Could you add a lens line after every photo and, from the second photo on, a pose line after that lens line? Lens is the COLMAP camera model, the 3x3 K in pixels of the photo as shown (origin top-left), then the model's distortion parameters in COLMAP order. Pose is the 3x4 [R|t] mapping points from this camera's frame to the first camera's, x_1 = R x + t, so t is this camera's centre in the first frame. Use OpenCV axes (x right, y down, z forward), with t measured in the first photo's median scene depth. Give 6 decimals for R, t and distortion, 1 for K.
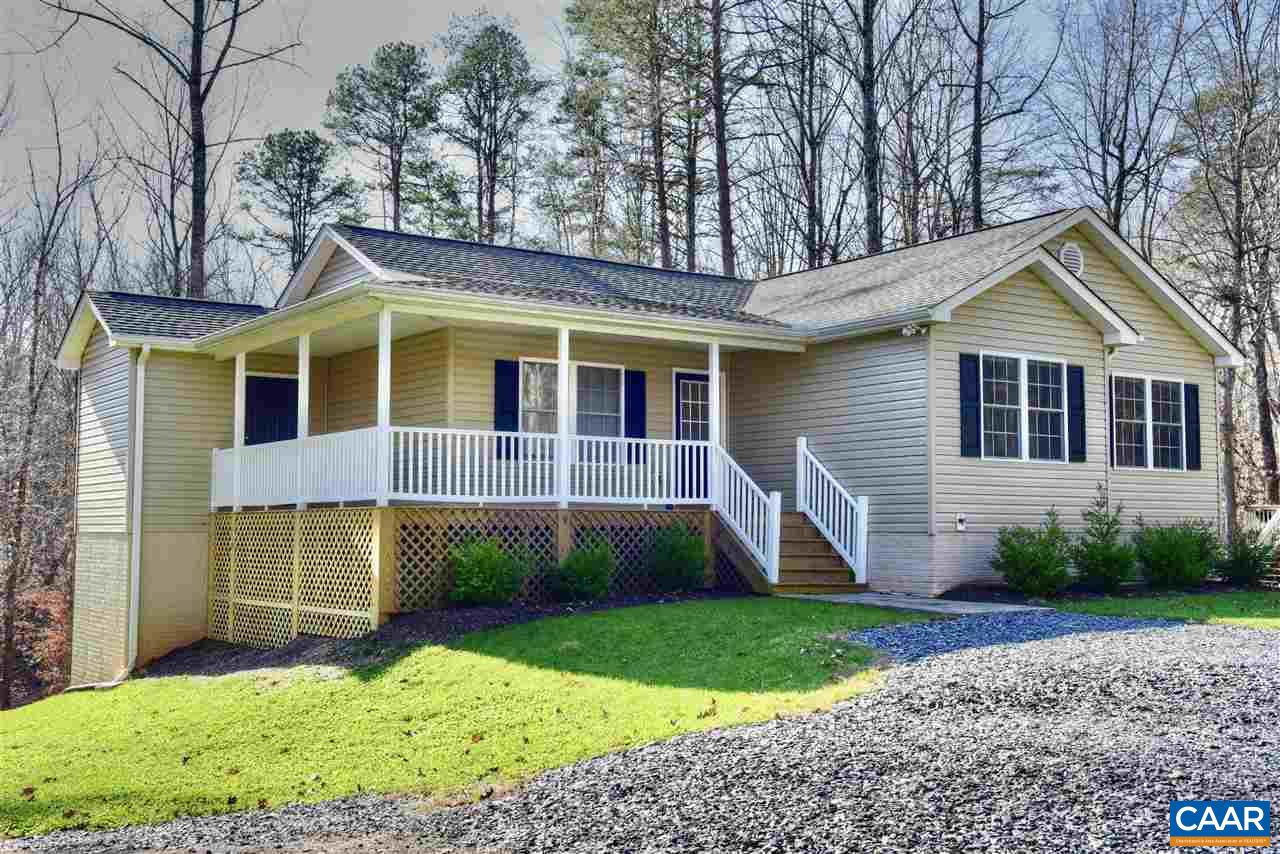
lens RADIAL K [[1401.5, 0, 644.0], [0, 1401.5, 434.1], [0, 0, 1]] dist [0.048113, 0.000000]
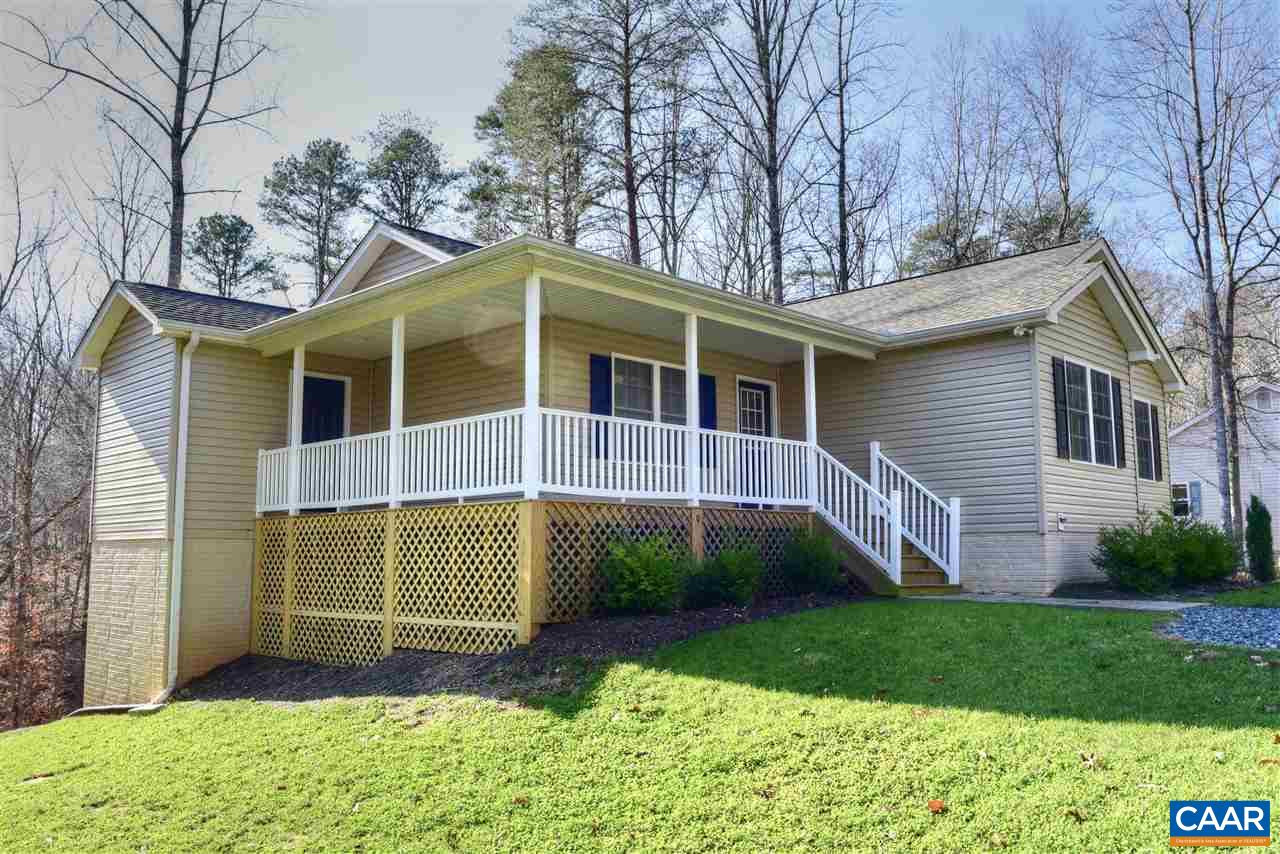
lens RADIAL K [[1037.9, 0, 638.5], [0, 1037.9, 431.0], [0, 0, 1]] dist [-0.028328, -0.012478]
pose [[0.982879, 0.014337, 0.183691, -0.192100], [-0.004594, 0.998565, -0.053355, 0.034788], [-0.184192, 0.051598, 0.981535, 0.289988]]
